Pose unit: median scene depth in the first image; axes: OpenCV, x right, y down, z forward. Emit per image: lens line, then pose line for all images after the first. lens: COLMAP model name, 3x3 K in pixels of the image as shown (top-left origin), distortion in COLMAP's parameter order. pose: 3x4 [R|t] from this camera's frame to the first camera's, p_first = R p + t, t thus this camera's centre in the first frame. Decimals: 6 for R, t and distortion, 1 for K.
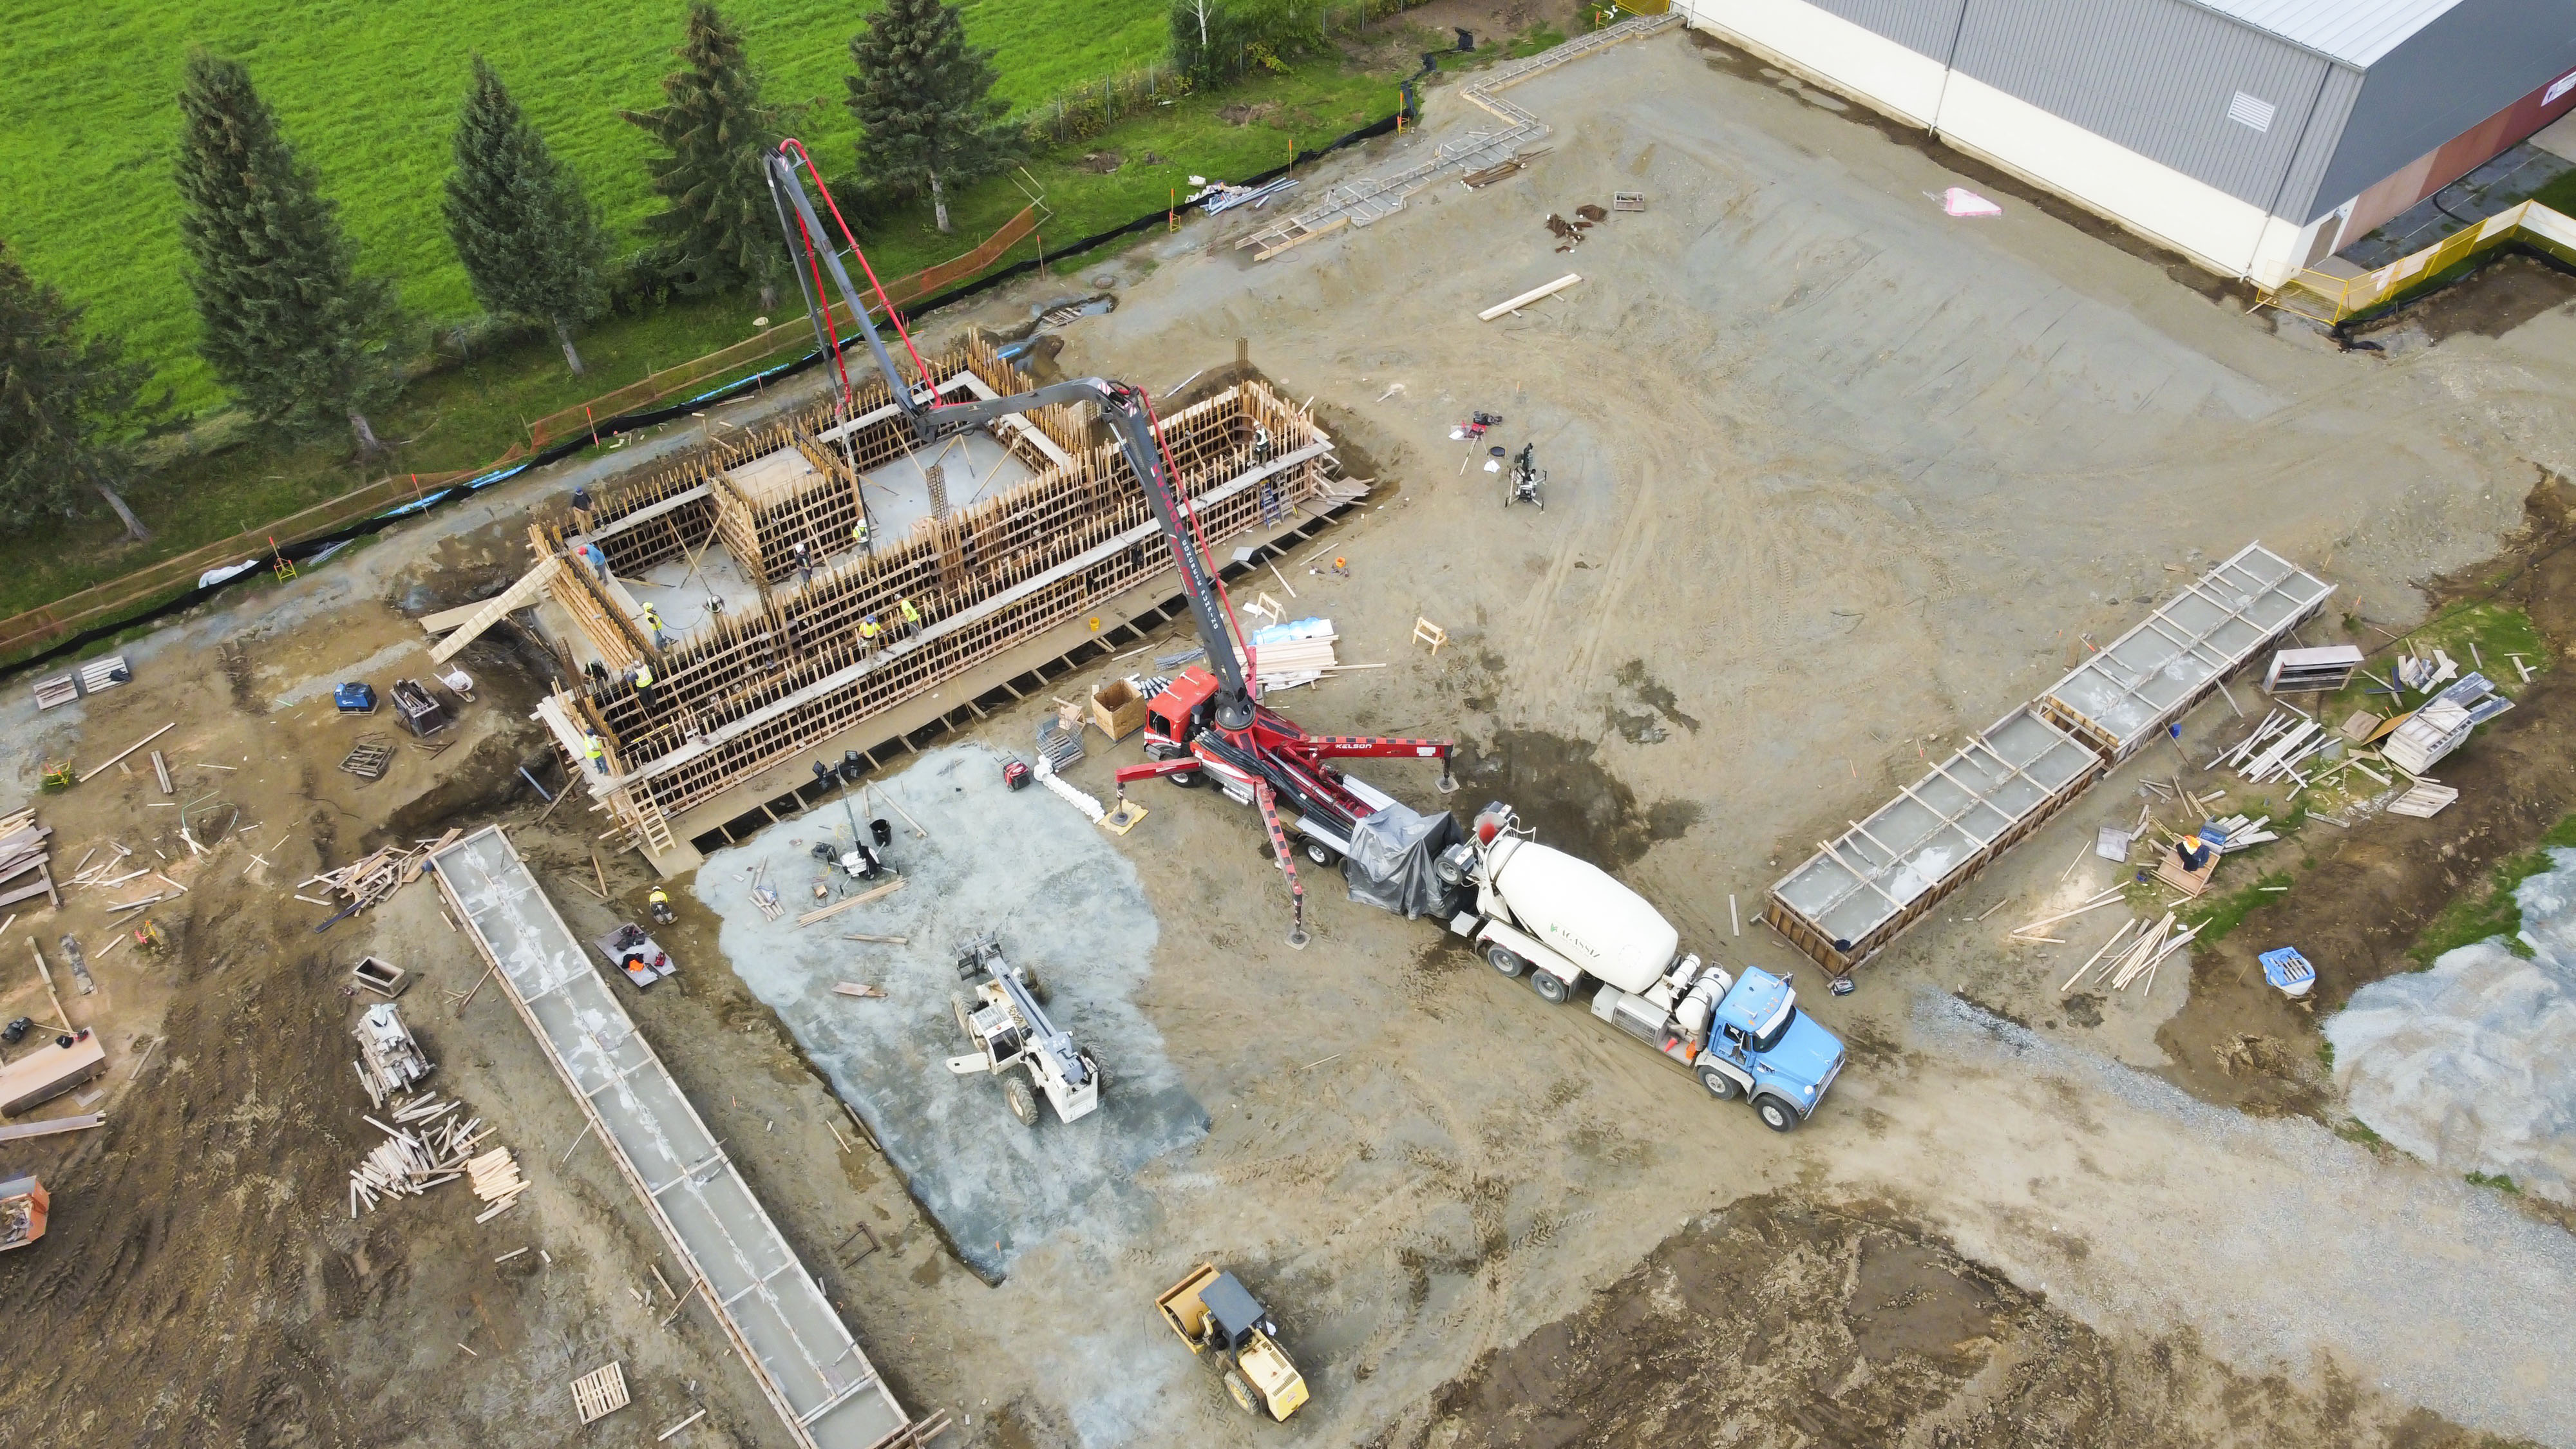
lens RADIAL K [[1950.4, 0, 1286.2], [0, 1950.4, 732.8], [0, 0, 1]] dist [-0.001652, -0.004255]
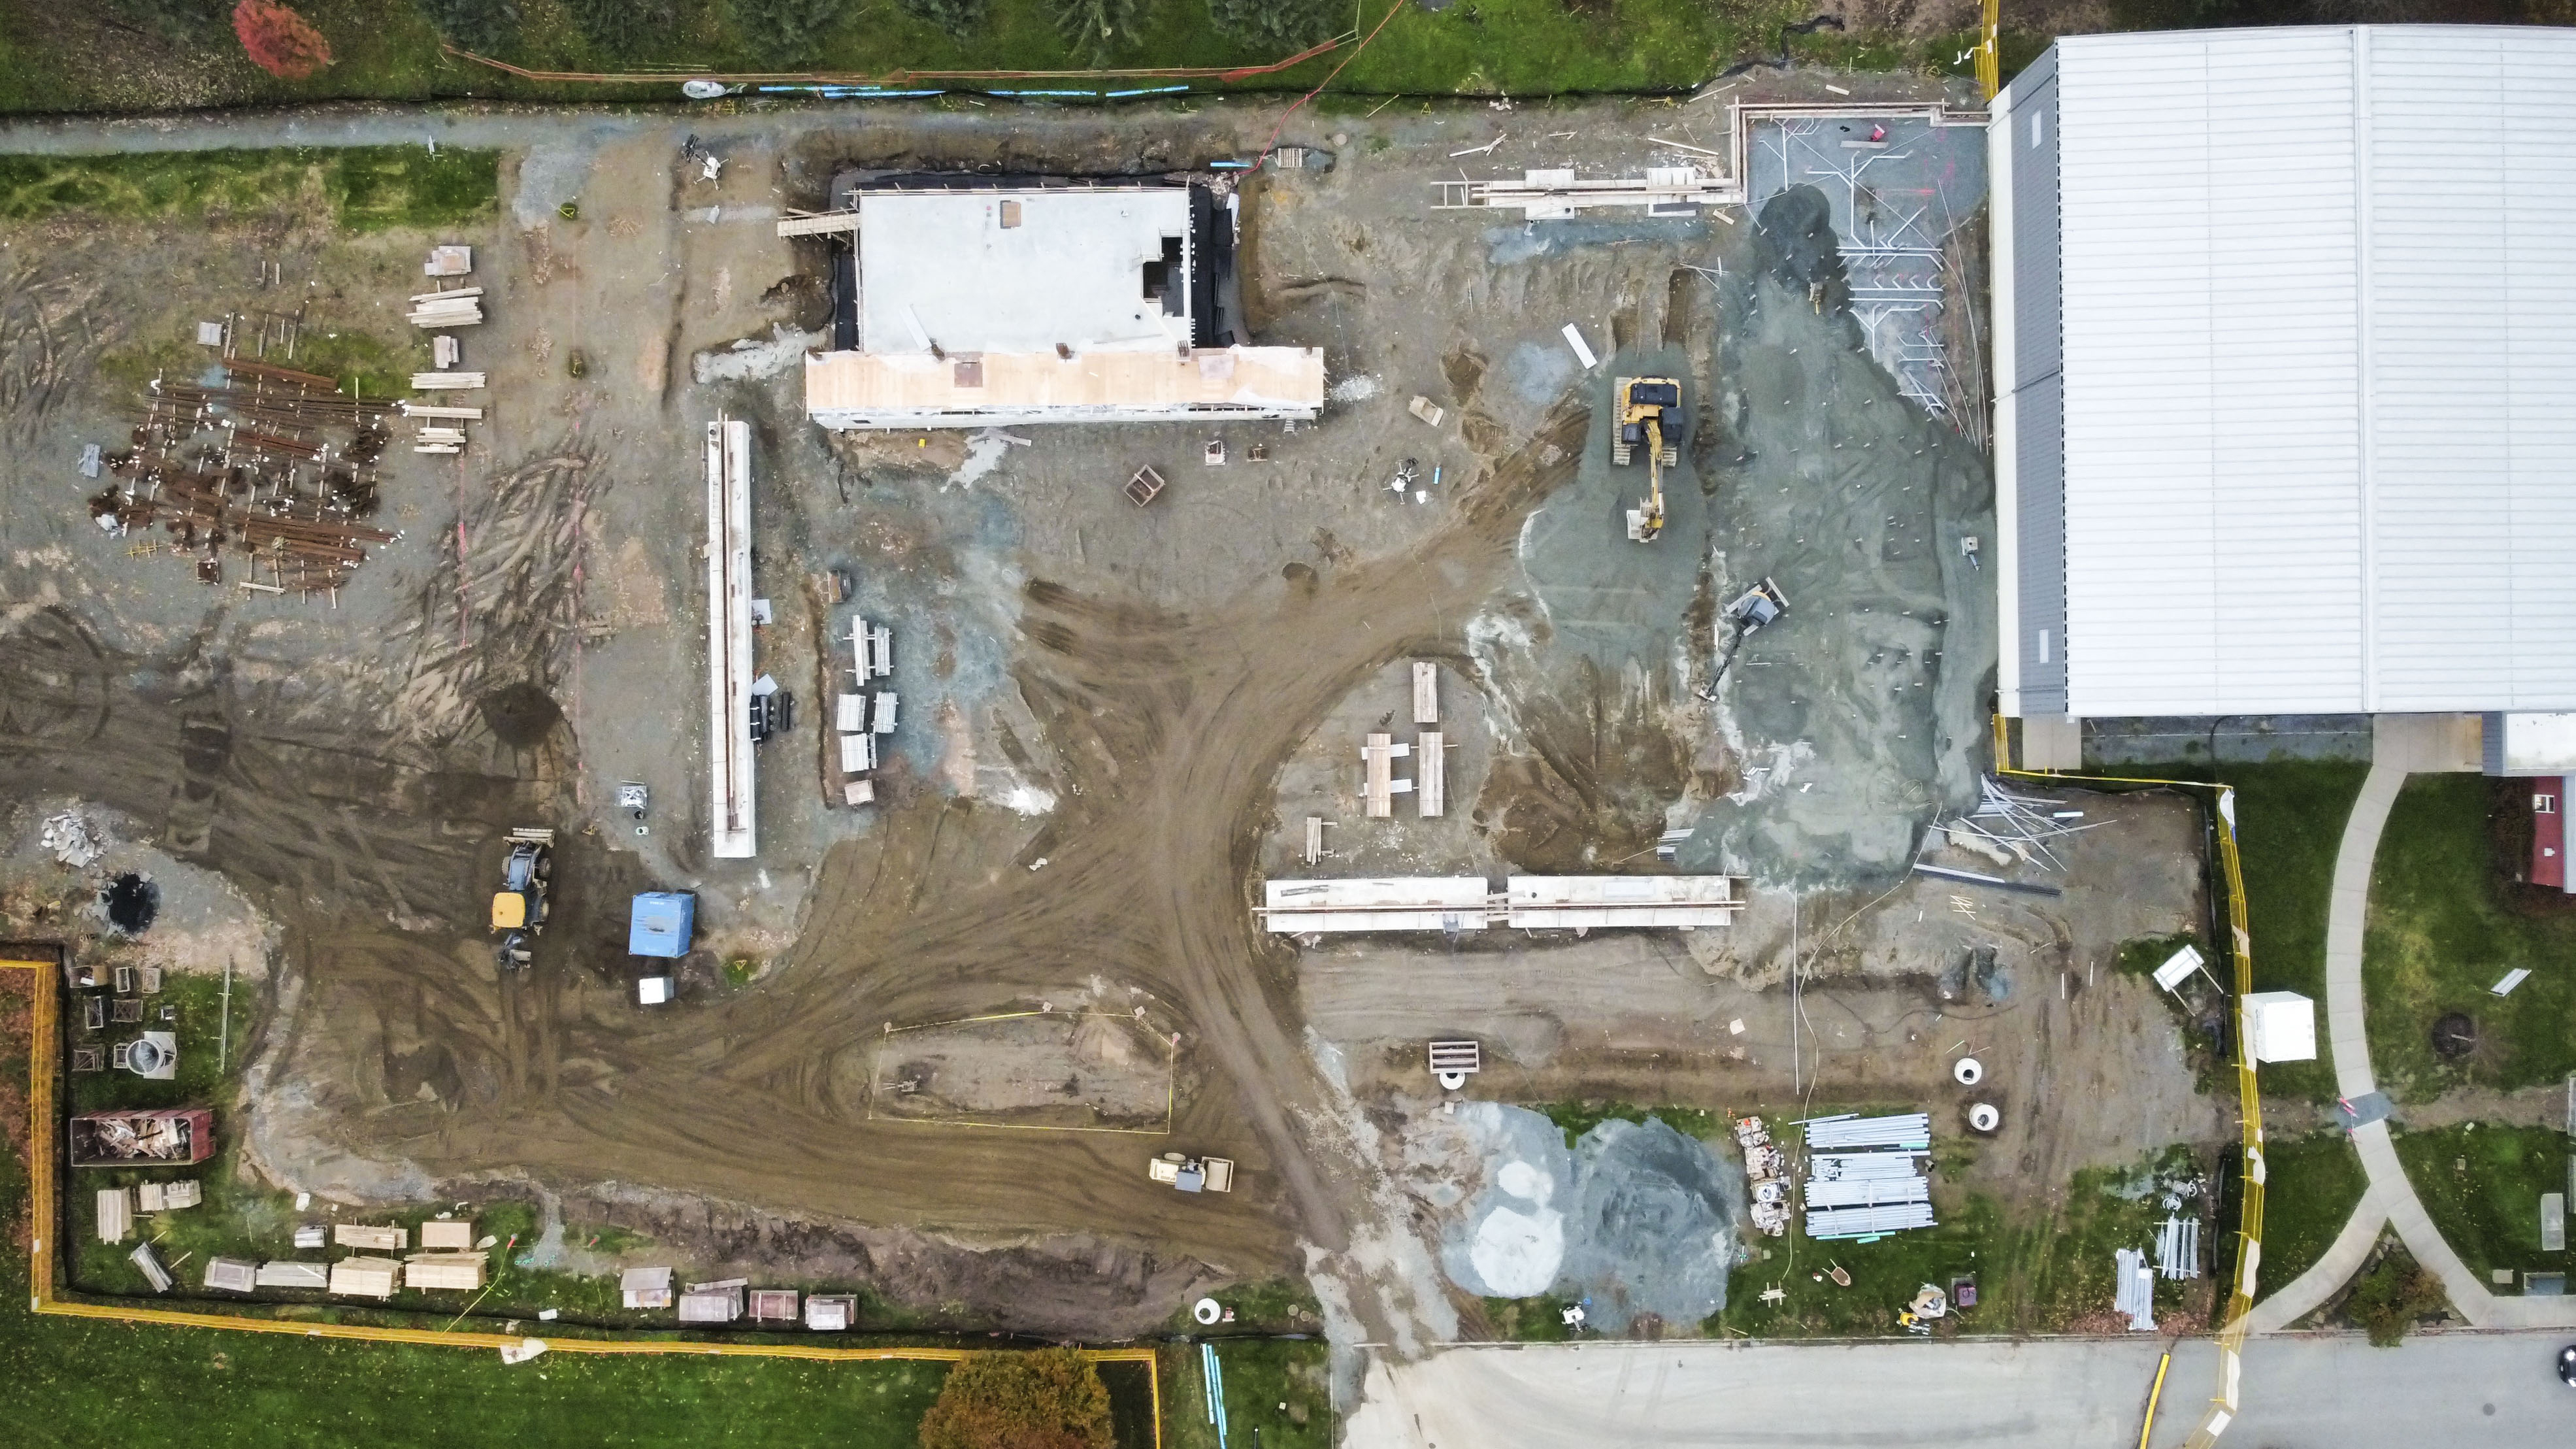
lens RADIAL K [[1950.6, 0, 1286.2], [0, 1950.6, 732.8], [0, 0, 1]] dist [-0.001652, -0.004255]
pose [[0.788512, 0.615010, -0.003353, 0.173255], [-0.433209, 0.559276, 0.706782, -1.250073], [0.436553, -0.555853, 0.707424, -0.218102]]
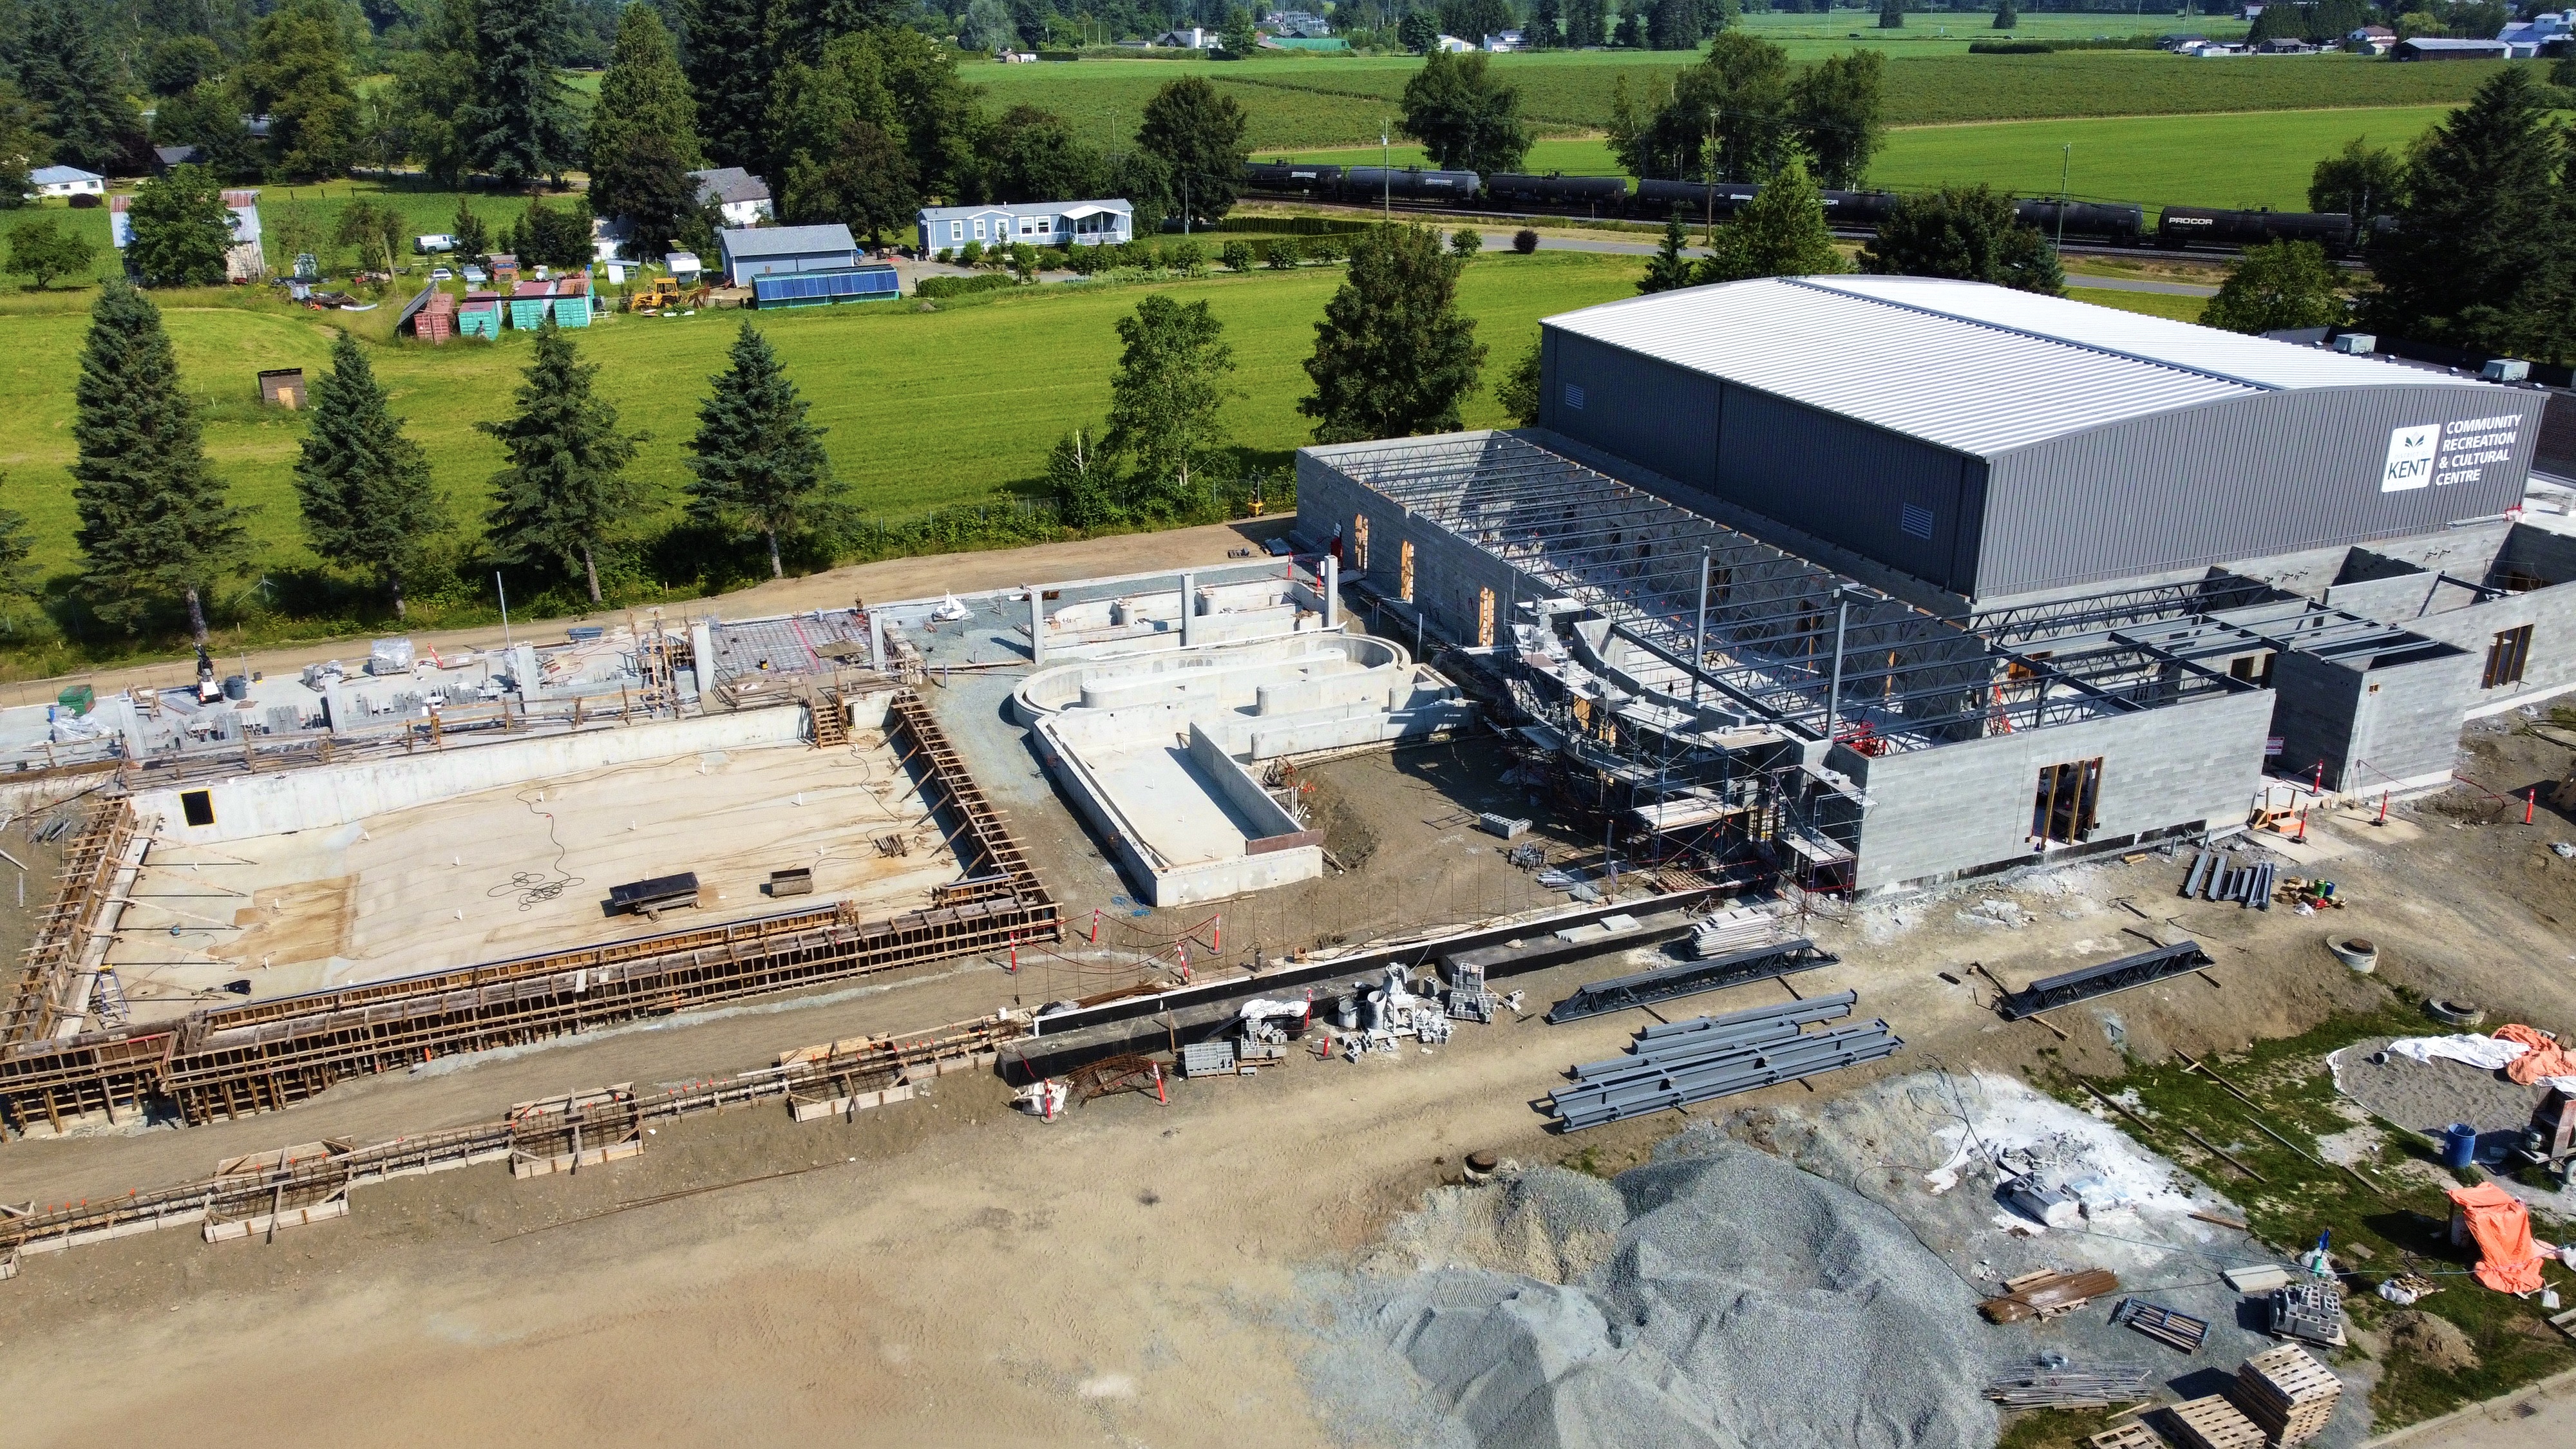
lens RADIAL K [[1950.4, 0, 1286.2], [0, 1950.4, 732.8], [0, 0, 1]] dist [-0.001652, -0.004255]
pose [[0.956015, 0.092546, -0.278334, 0.602527], [-0.197917, 0.903875, -0.379261, 0.267803], [0.216480, 0.417666, 0.882435, 0.141051]]
